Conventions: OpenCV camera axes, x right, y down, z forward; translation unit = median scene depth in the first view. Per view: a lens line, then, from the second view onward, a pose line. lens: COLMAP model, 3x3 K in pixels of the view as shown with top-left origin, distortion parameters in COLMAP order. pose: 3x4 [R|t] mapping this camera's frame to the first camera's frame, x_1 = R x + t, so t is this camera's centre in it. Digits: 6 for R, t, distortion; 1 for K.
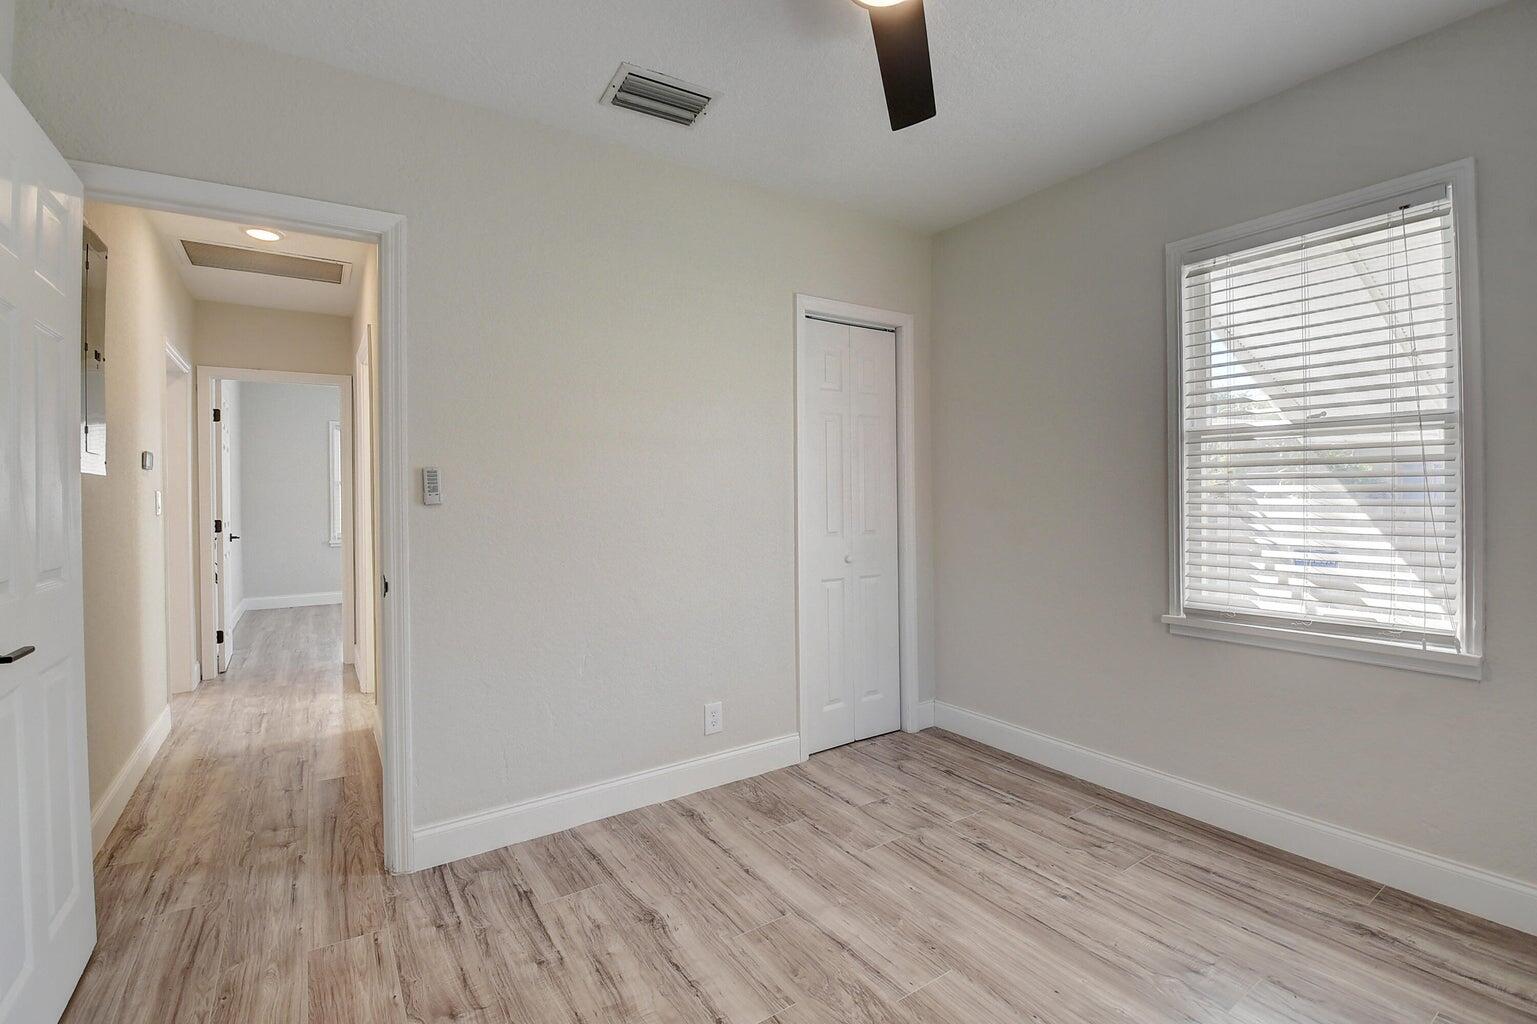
lens RADIAL K [[673.4, 0, 765.6], [0, 673.4, 502.1], [0, 0, 1]] dist [-0.018722, 0.000040]
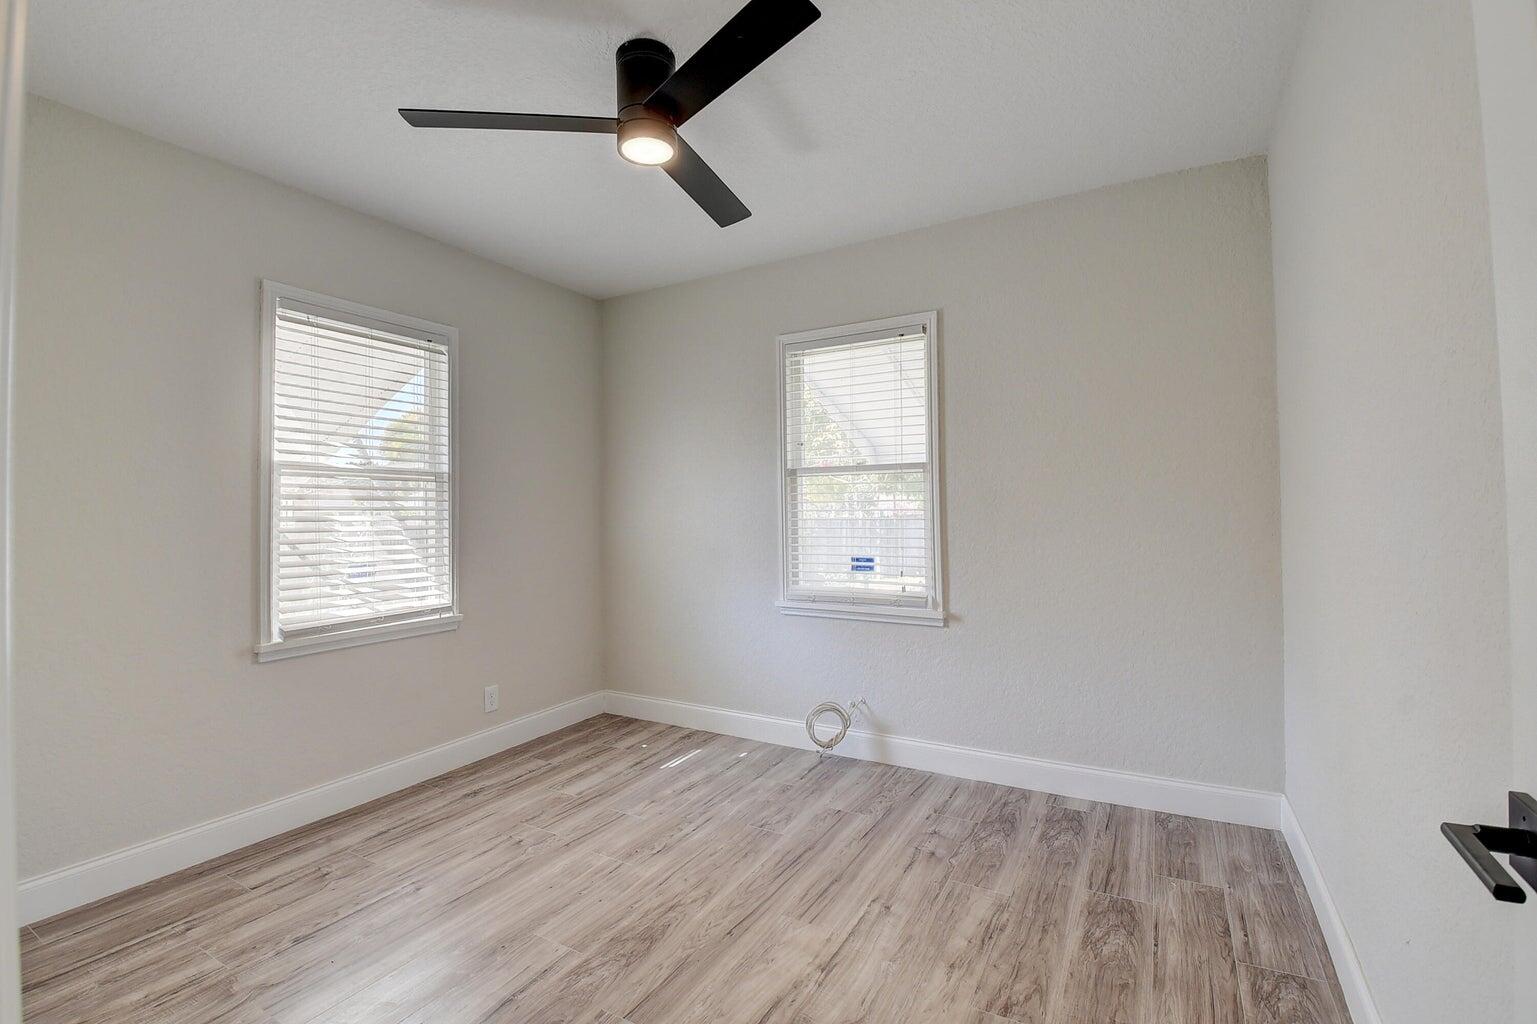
lens RADIAL K [[692.3, 0, 744.5], [0, 692.3, 506.4], [0, 0, 1]] dist [-0.003096, -0.001165]
pose [[-0.422164, 0.032622, 0.905932, -0.781950], [0.025252, 0.999388, -0.024220, 0.008343], [-0.906168, 0.012652, -0.422729, 0.939989]]
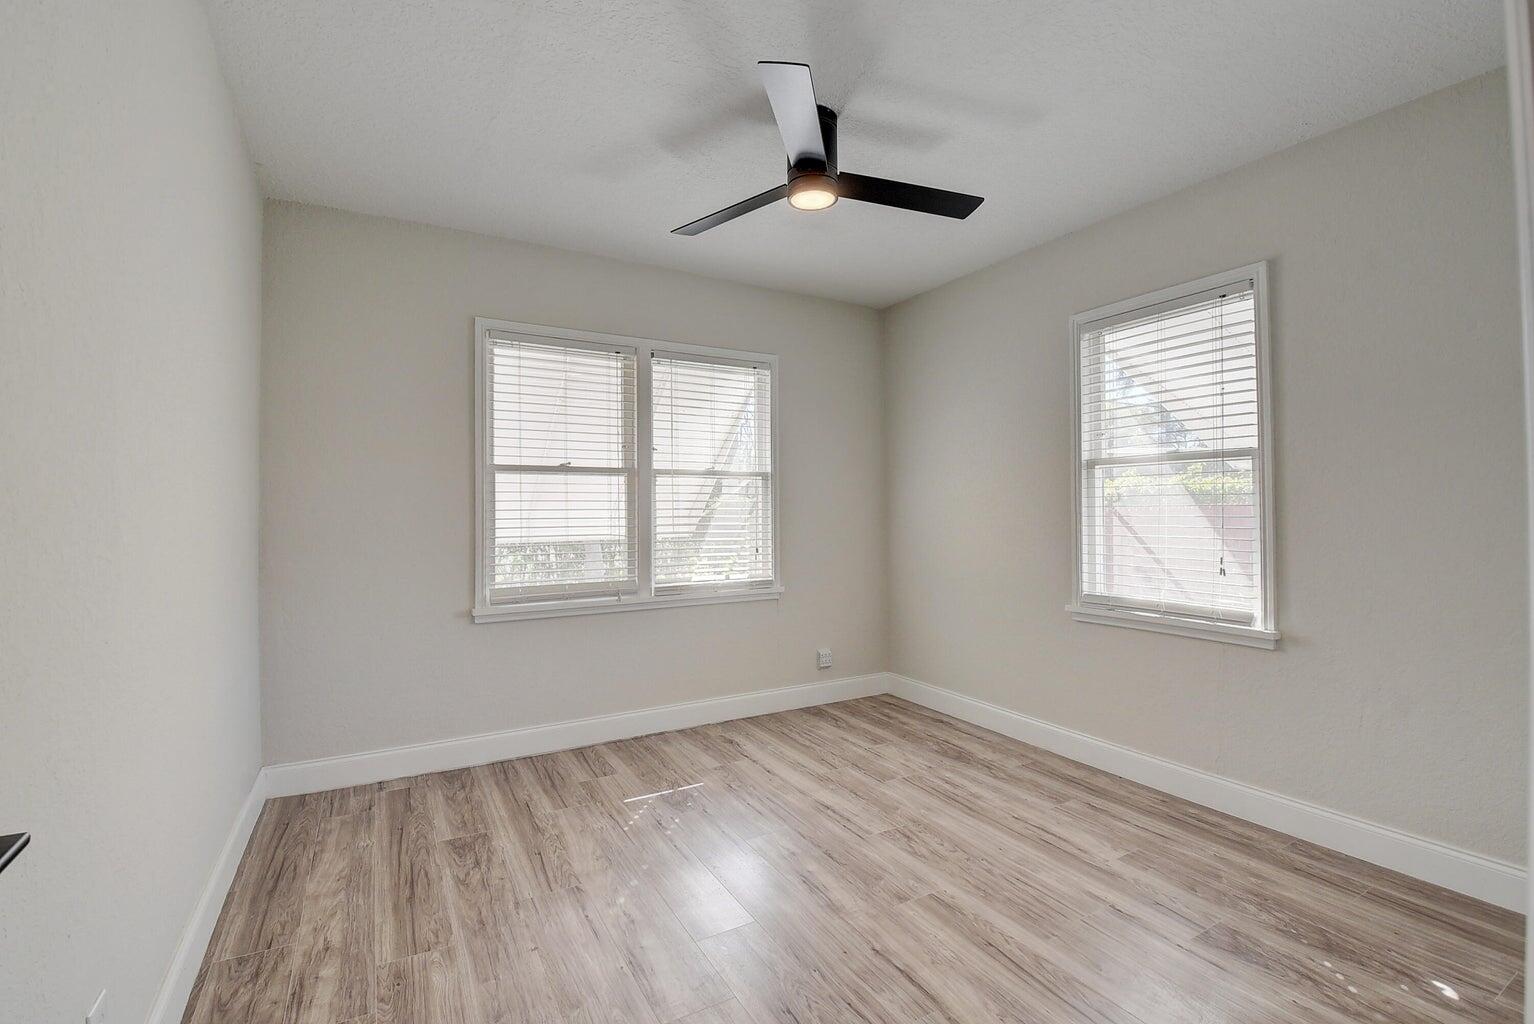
lens RADIAL K [[672.1, 0, 764.1], [0, 672.1, 502.1], [0, 0, 1]] dist [-0.018722, 0.000040]
pose [[0.996497, -0.004550, -0.083507, 0.142775], [0.001701, 0.999415, -0.034150, 0.016128], [0.083614, 0.033888, 0.995922, -0.378467]]
